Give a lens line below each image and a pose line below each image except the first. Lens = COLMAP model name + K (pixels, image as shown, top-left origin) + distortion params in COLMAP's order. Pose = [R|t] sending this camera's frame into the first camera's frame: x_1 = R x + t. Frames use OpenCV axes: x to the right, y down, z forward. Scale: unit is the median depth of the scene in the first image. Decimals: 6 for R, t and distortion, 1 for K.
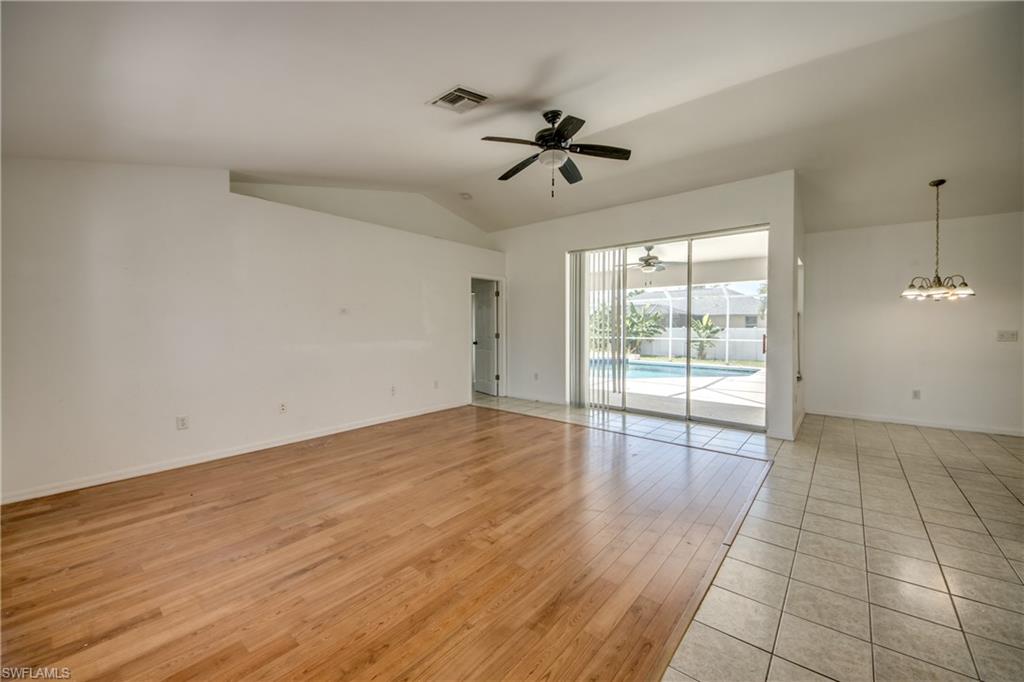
lens RADIAL K [[389.4, 0, 516.8], [0, 389.4, 331.1], [0, 0, 1]] dist [0.042477, -0.029691]
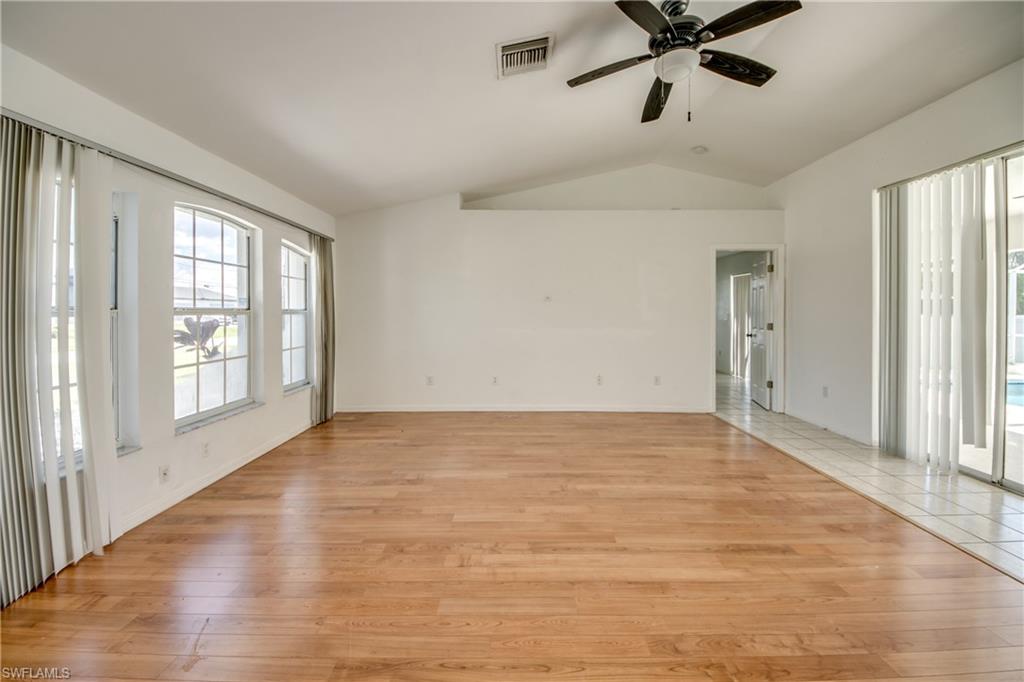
lens RADIAL K [[392.9, 0, 517.6], [0, 392.9, 311.4], [0, 0, 1]] dist [0.032888, -0.023425]
pose [[0.641895, 0.003987, -0.766782, 0.384590], [-0.016294, 0.999832, -0.008442, -0.004016], [0.766619, 0.017912, 0.641852, 0.304145]]
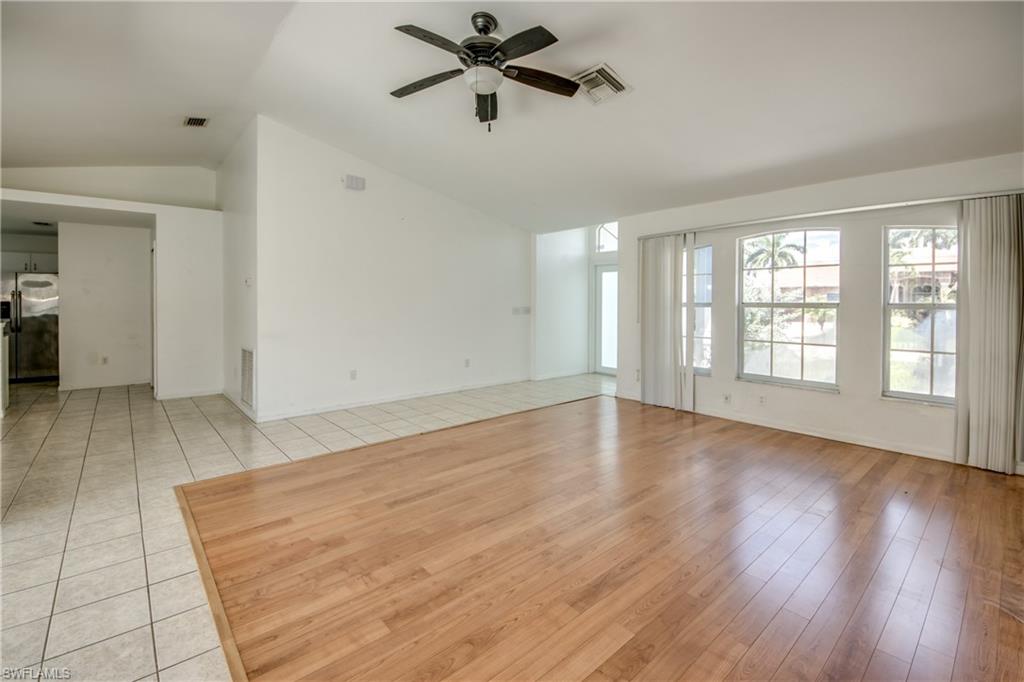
lens RADIAL K [[462.3, 0, 534.3], [0, 462.3, 313.2], [0, 0, 1]] dist [-0.003196, -0.000951]
pose [[-0.992879, -0.010765, 0.118641, -0.090767], [-0.006881, 0.999428, 0.033106, -0.016652], [-0.118929, 0.032054, -0.992385, 1.604566]]
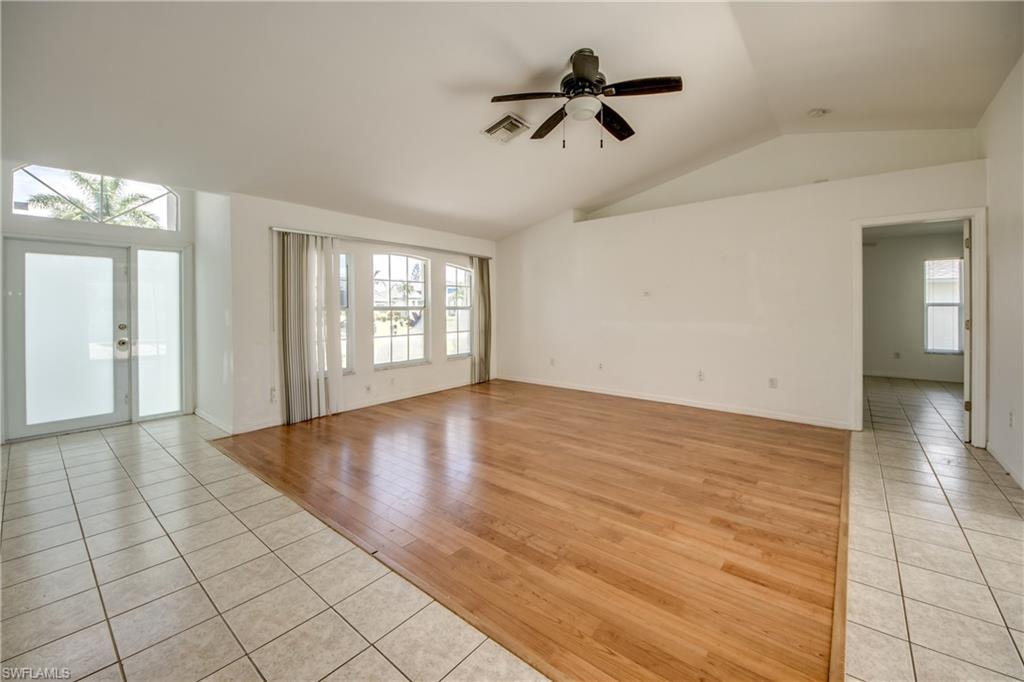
lens RADIAL K [[388.4, 0, 521.8], [0, 388.4, 310.8], [0, 0, 1]] dist [0.027126, -0.014626]
pose [[0.022138, 0.007775, -0.999725, 0.801057], [-0.007358, 0.999944, 0.007614, -0.007118], [0.999728, 0.007188, 0.022194, 0.739129]]
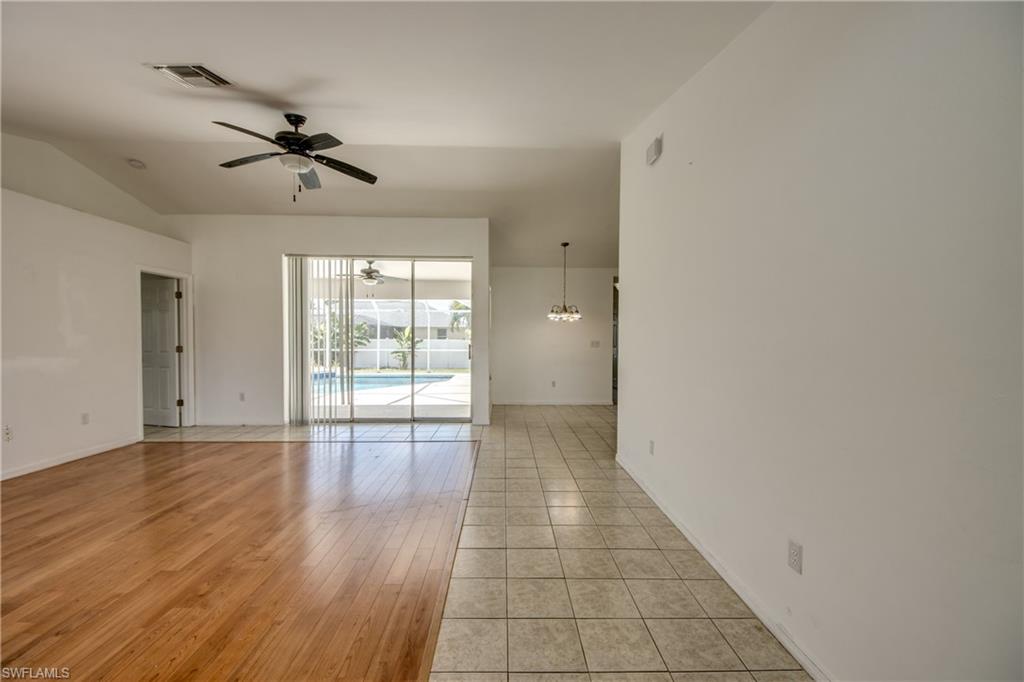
lens RADIAL K [[412.9, 0, 512.0], [0, 412.9, 341.0], [0, 0, 1]] dist [0.001127, -0.012187]
pose [[0.757286, -0.003222, 0.653076, -0.150677], [0.005994, 0.999980, -0.002016, 0.002082], [-0.653056, 0.005441, 0.757290, -0.097302]]
